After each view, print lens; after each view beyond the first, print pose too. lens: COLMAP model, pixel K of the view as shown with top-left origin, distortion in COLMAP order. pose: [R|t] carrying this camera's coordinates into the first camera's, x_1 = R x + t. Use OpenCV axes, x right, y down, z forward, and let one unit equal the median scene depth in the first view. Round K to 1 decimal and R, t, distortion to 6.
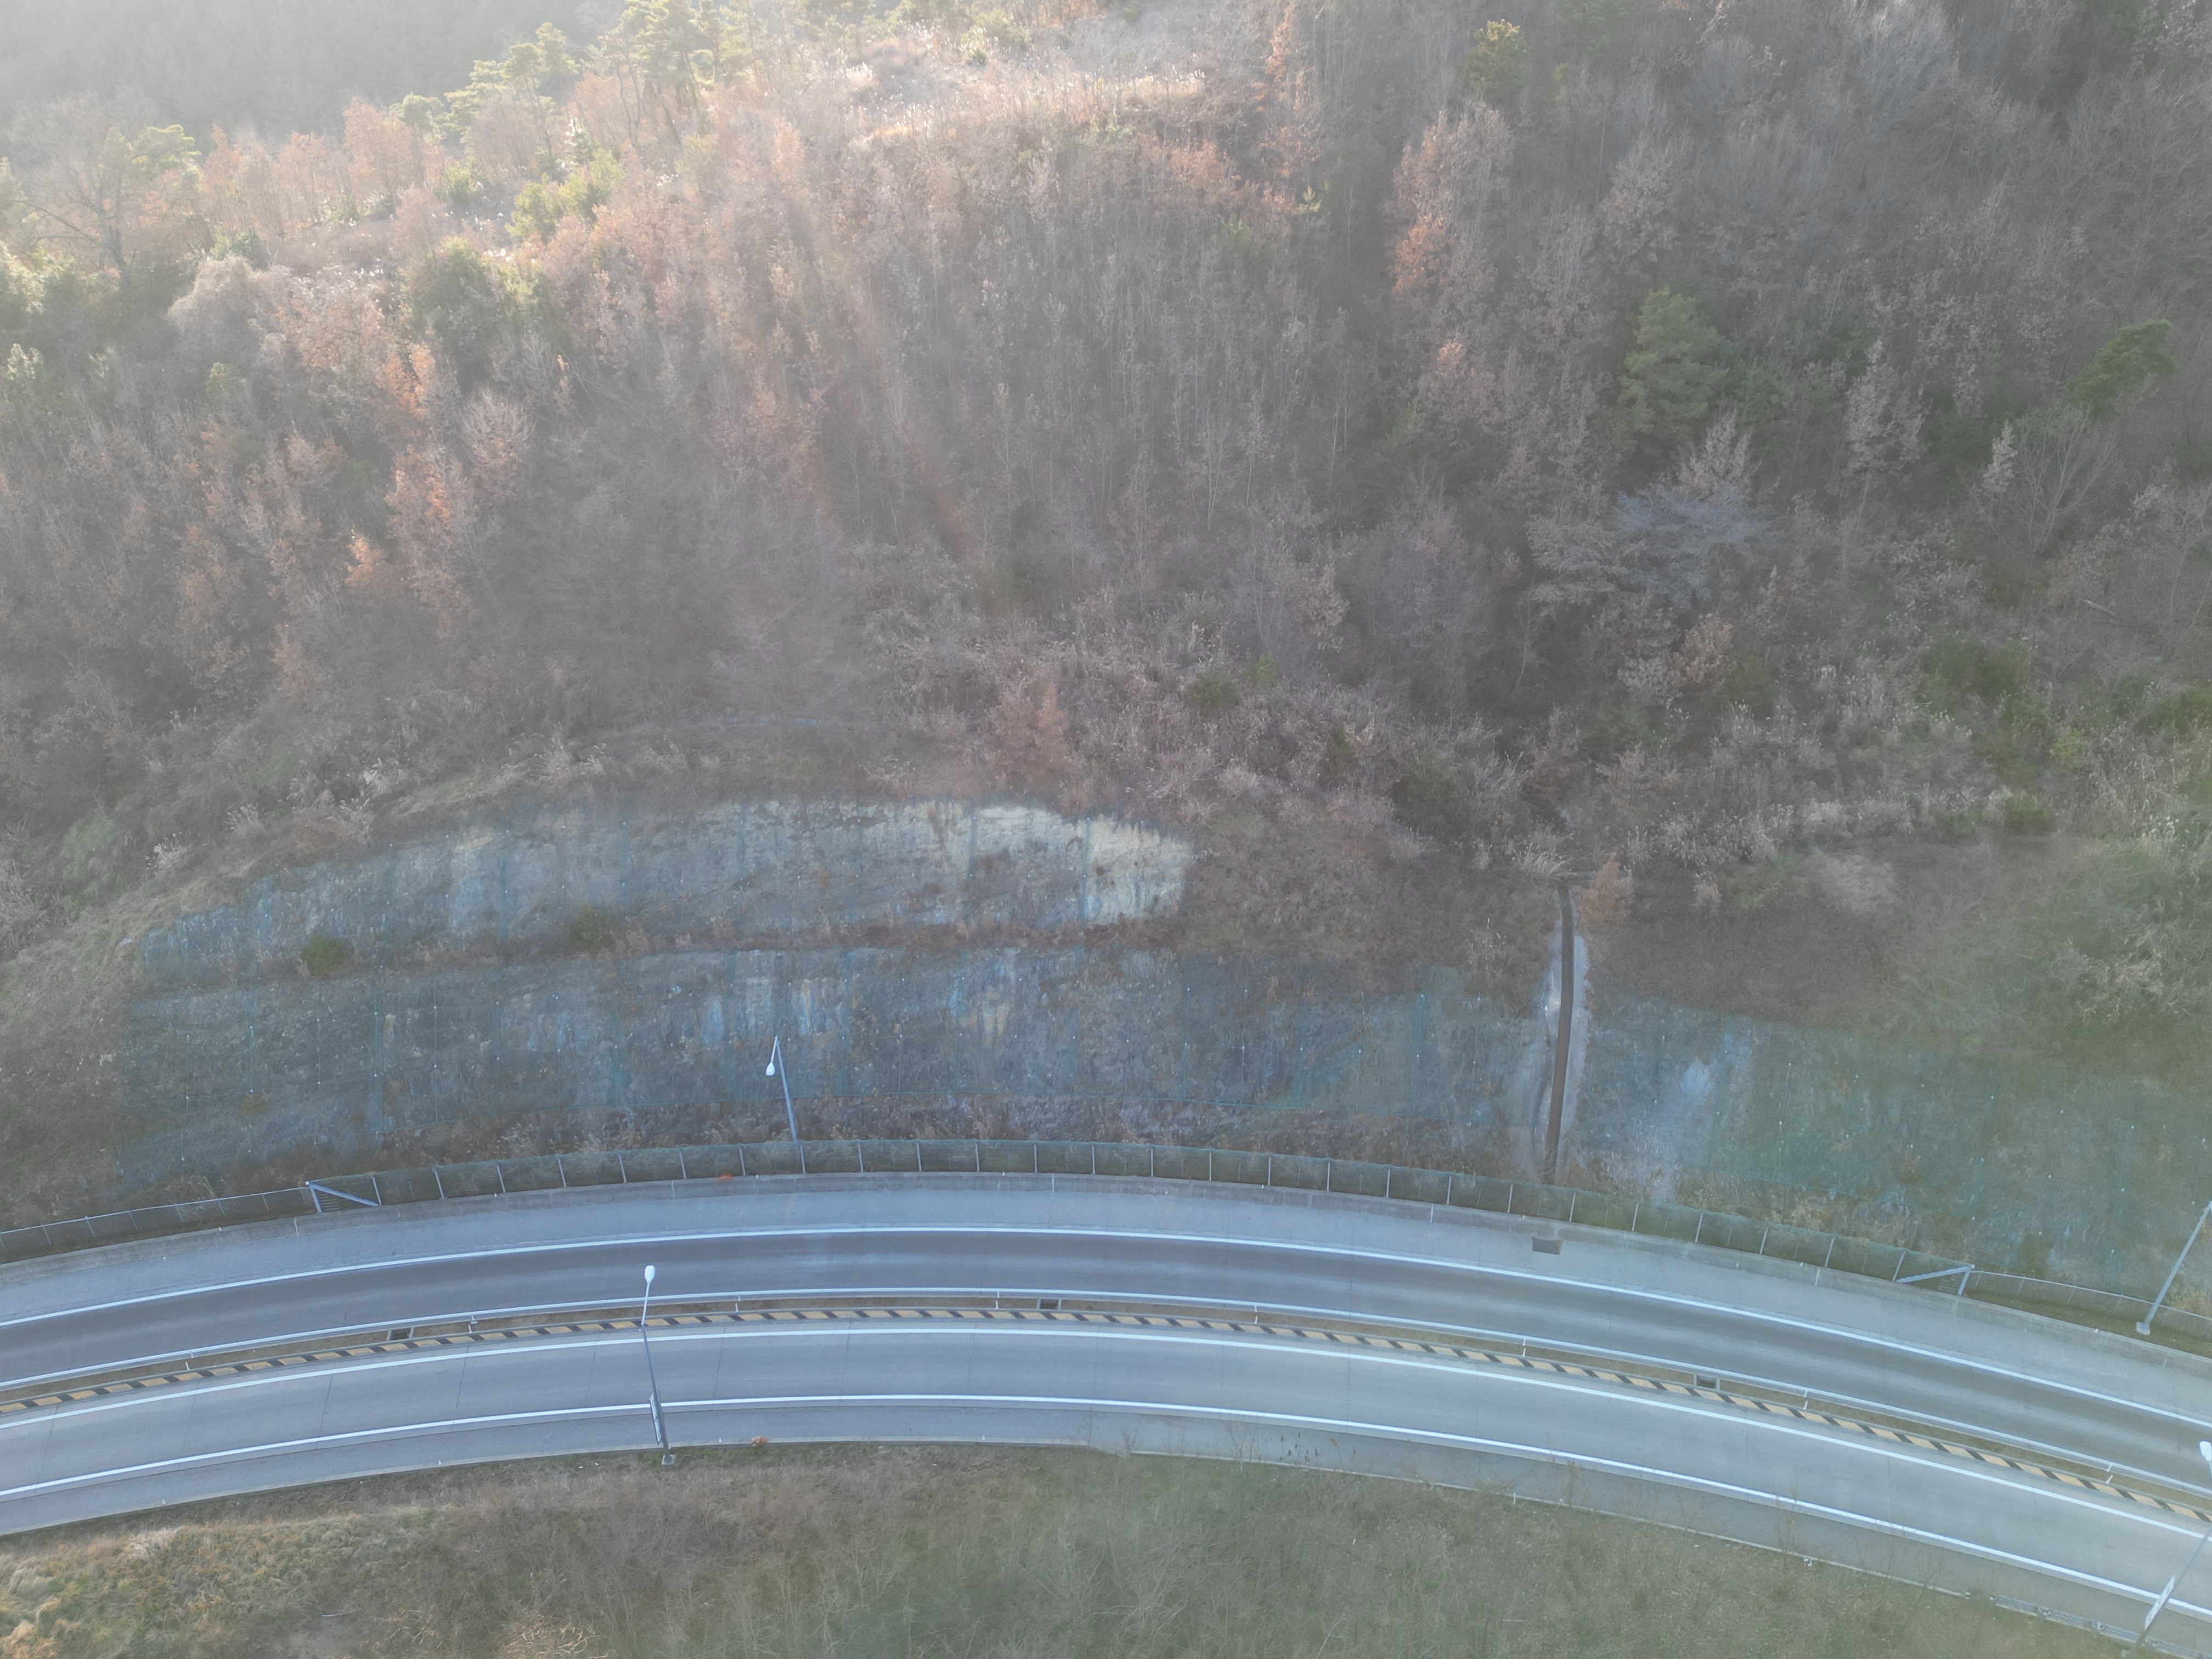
lens RADIAL K [[1793.5, 0, 1106.0], [0, 1793.5, 829.5], [0, 0, 1]] dist [0.138204, -0.237819]
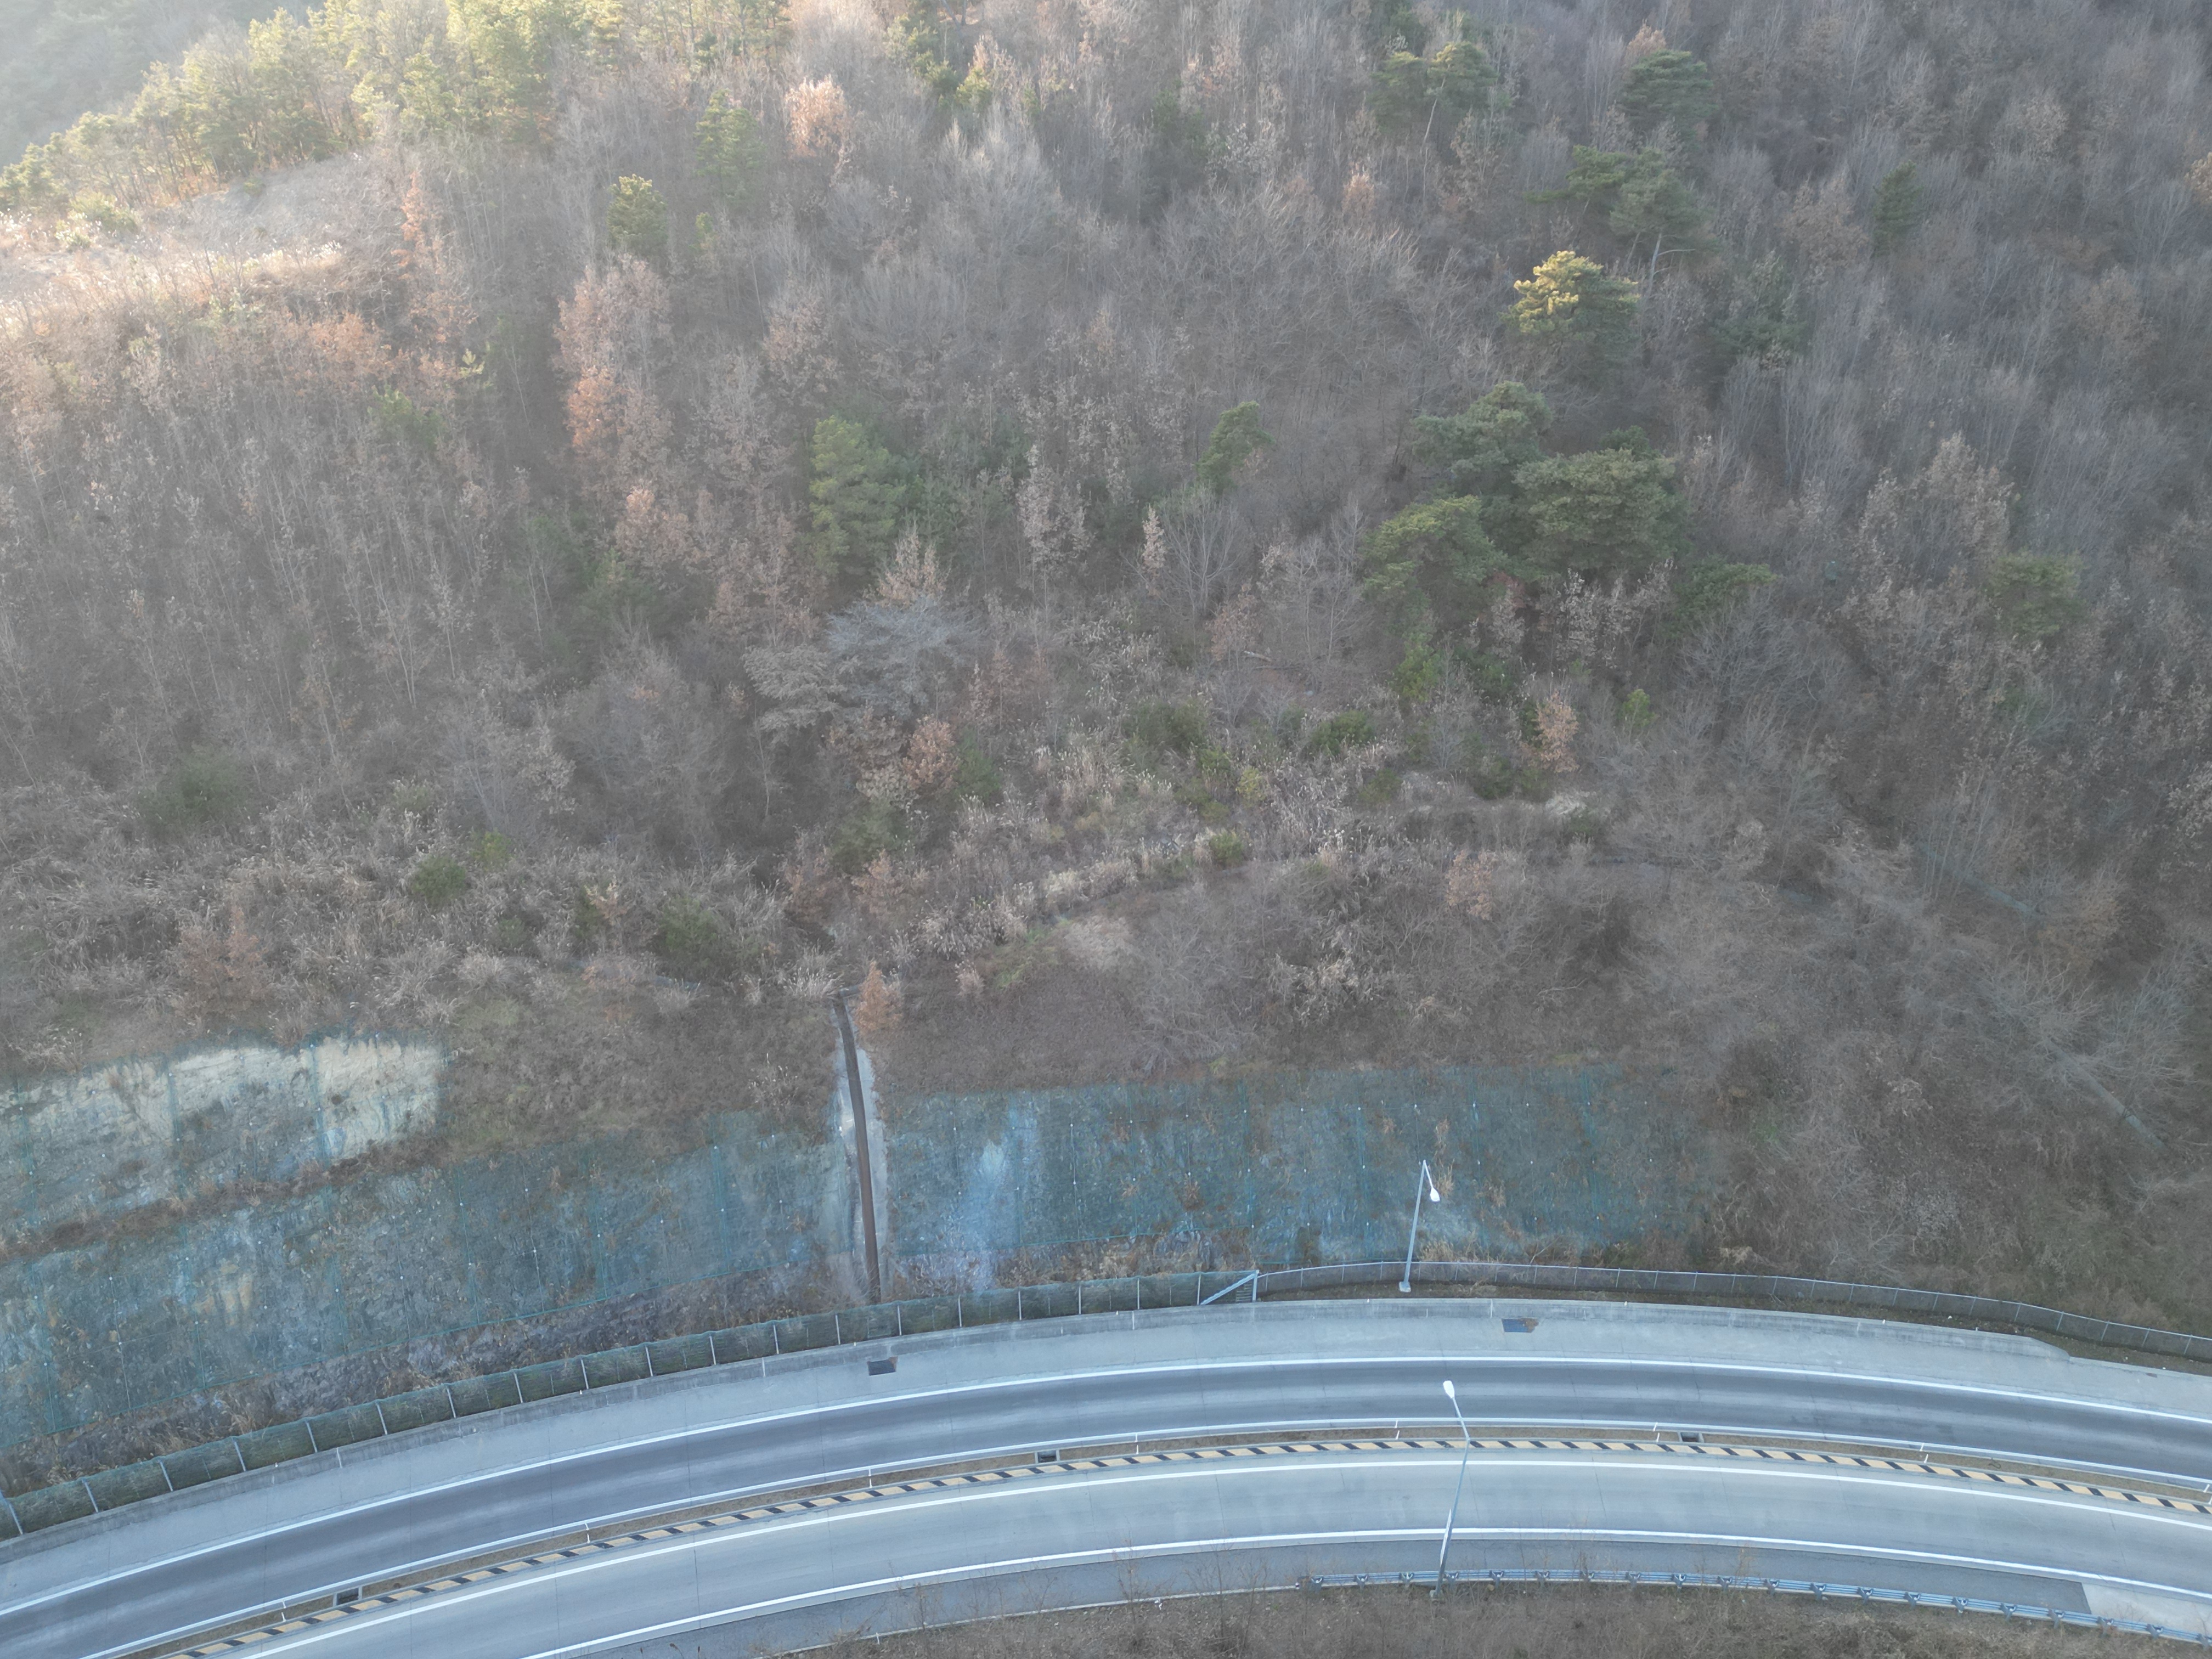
lens RADIAL K [[1806.0, 0, 1106.0], [0, 1806.0, 829.5], [0, 0, 1]] dist [0.094396, -0.105721]
pose [[0.926531, -0.184544, 0.327848, 0.078688], [0.206832, 0.977781, -0.034140, 0.001743], [-0.314263, 0.099441, 0.944113, -0.007284]]
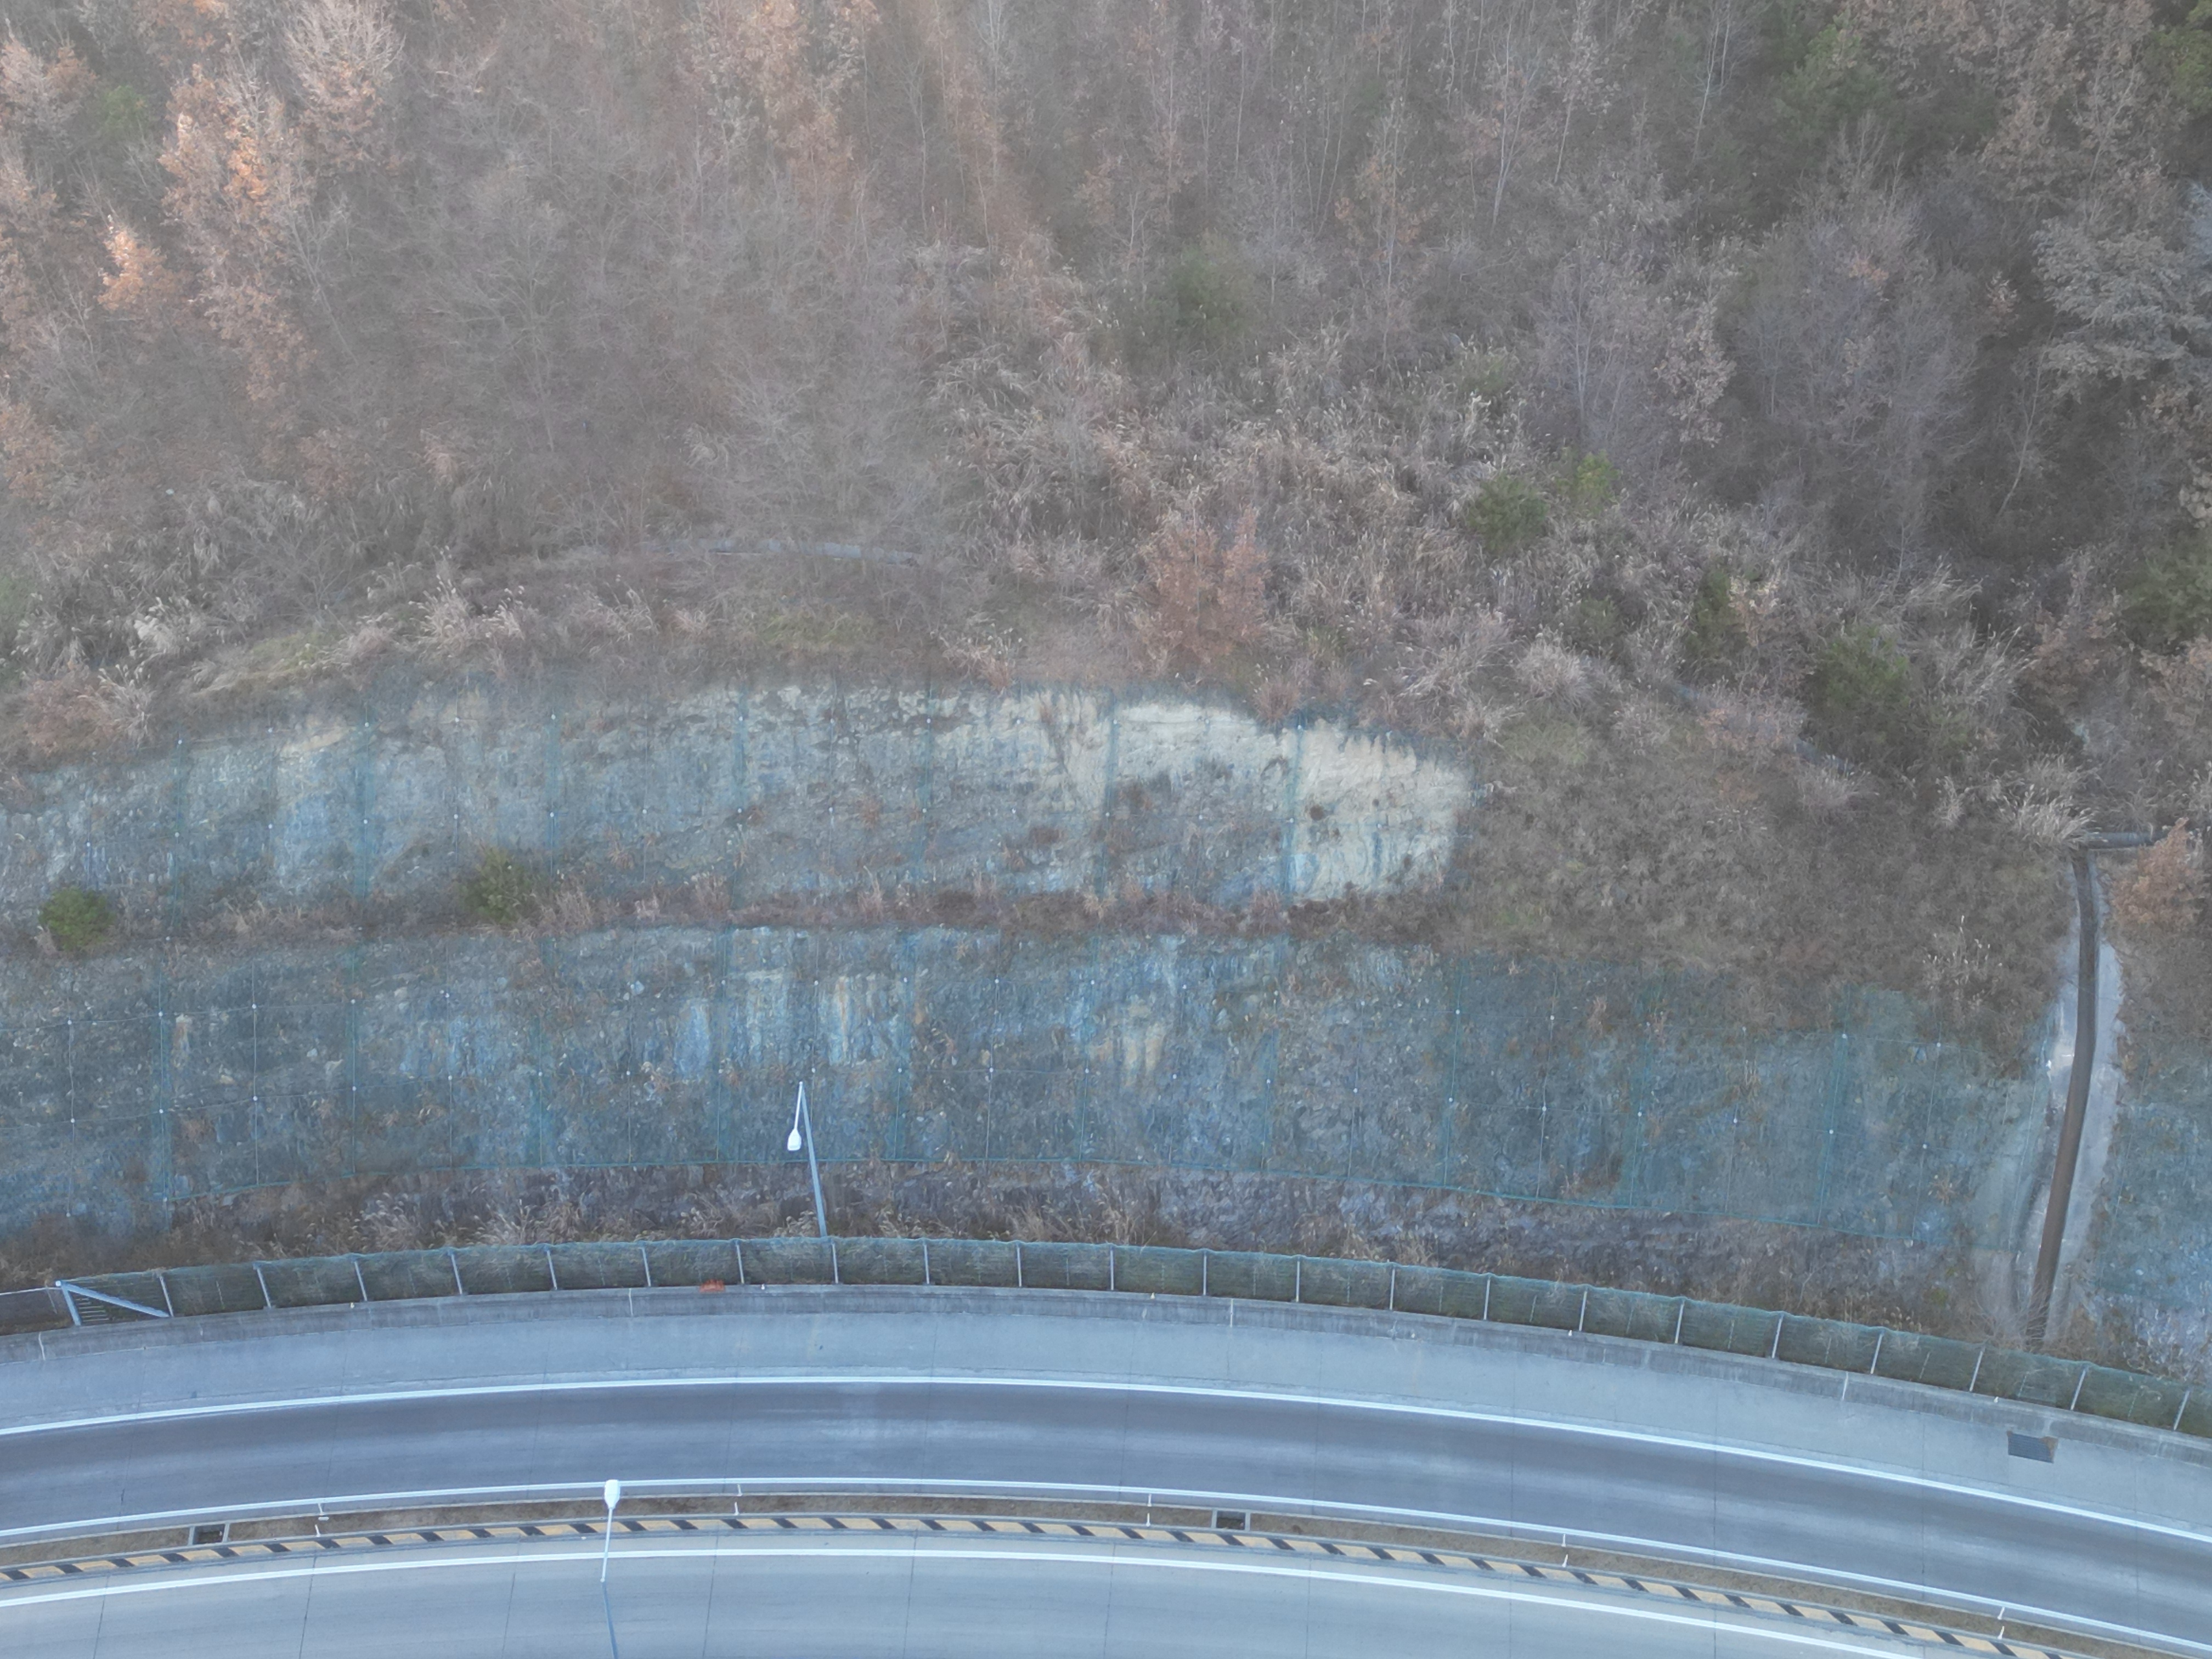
lens RADIAL K [[2635.2, 0, 1106.0], [0, 2635.2, 829.5], [0, 0, 1]] dist [0.185741, -0.499315]
pose [[0.999300, 0.027838, -0.025008, -0.053026], [-0.025055, 0.994111, 0.105428, -0.065064], [0.027796, -0.104727, 0.994112, 0.097701]]
